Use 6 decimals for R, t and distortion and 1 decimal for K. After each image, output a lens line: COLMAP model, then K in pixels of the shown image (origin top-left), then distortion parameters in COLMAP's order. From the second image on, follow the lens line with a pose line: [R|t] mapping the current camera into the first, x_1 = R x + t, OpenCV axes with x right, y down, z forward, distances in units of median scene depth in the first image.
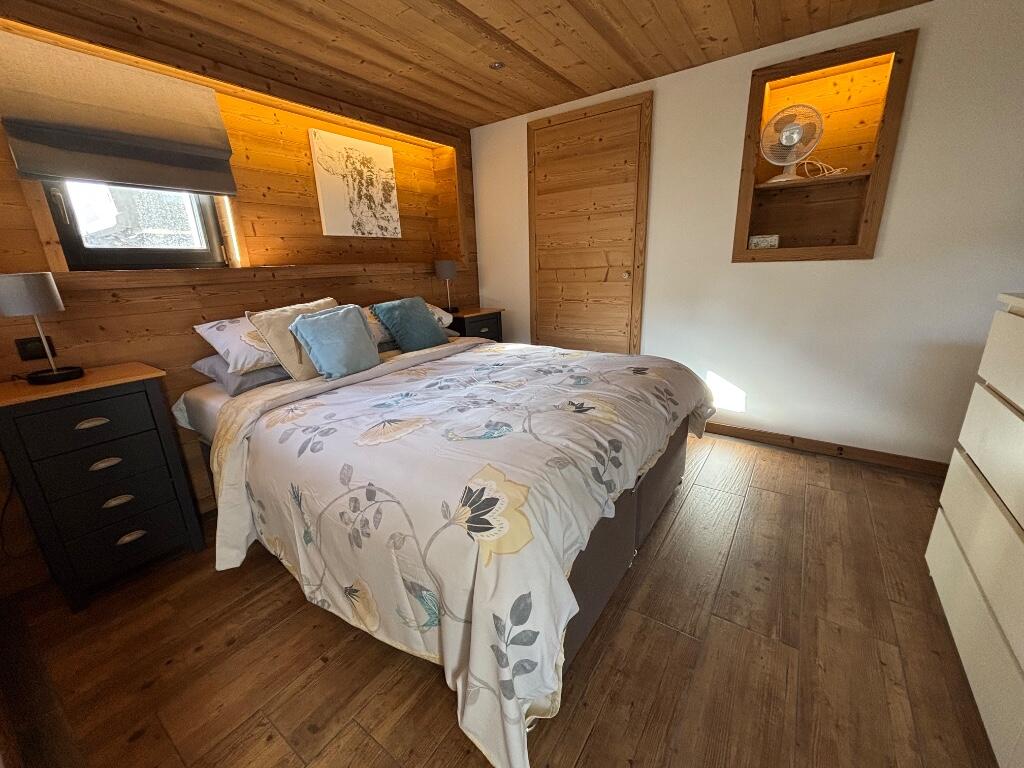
lens RADIAL K [[413.6, 0, 506.2], [0, 413.6, 384.5], [0, 0, 1]] dist [-0.000894, 0.000554]
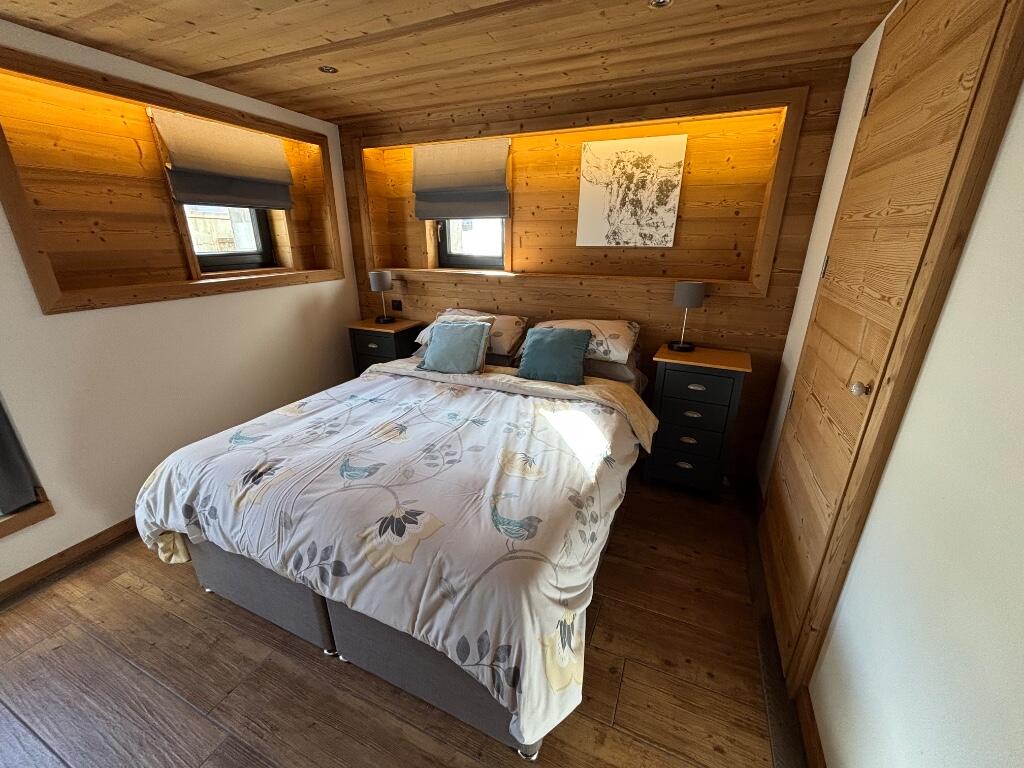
lens RADIAL K [[413.6, 0, 508.0], [0, 413.6, 384.9], [0, 0, 1]] dist [-0.000894, 0.000554]
pose [[0.206304, 0.362759, -0.908760, 0.575410], [-0.281427, 0.911494, 0.299962, -0.287534], [0.937143, 0.193866, 0.290135, 0.565985]]
